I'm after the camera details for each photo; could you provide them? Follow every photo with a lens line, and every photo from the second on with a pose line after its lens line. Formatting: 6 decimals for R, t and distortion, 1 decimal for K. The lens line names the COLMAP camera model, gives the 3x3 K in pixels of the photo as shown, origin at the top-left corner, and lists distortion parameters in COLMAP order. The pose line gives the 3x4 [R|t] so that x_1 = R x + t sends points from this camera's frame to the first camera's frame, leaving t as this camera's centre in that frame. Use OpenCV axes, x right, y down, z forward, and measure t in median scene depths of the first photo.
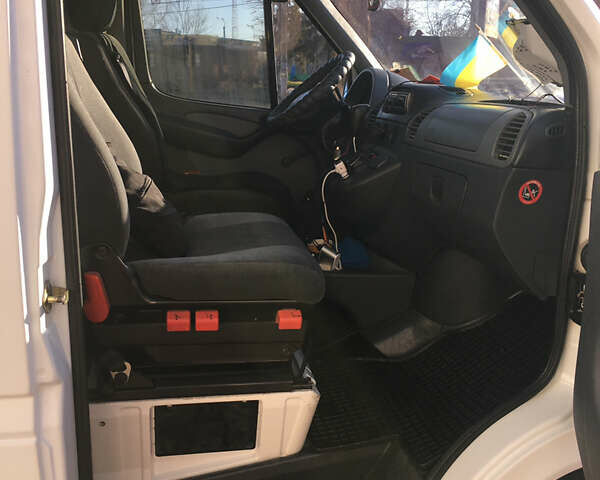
lens RADIAL K [[690.3, 0, 300.0], [0, 690.3, 240.0], [0, 0, 1]] dist [0.082339, -0.013859]
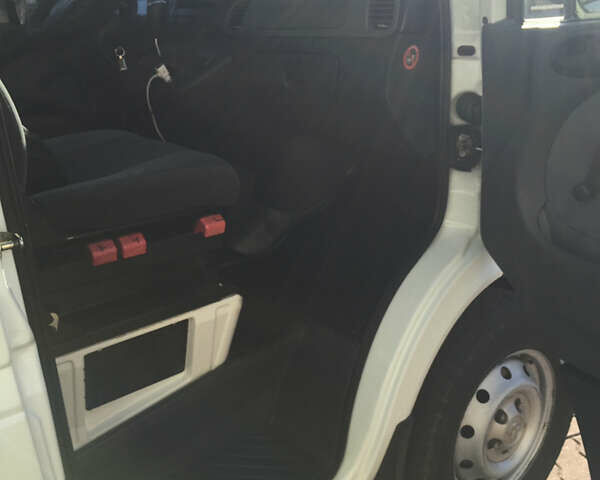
lens RADIAL K [[690.3, 0, 300.0], [0, 690.3, 240.0], [0, 0, 1]] dist [0.082339, -0.013859]
pose [[0.874726, -0.224725, 0.429363, -0.328788], [0.178385, 0.973086, 0.145886, 0.017623], [-0.450592, -0.051018, 0.891271, 0.102937]]
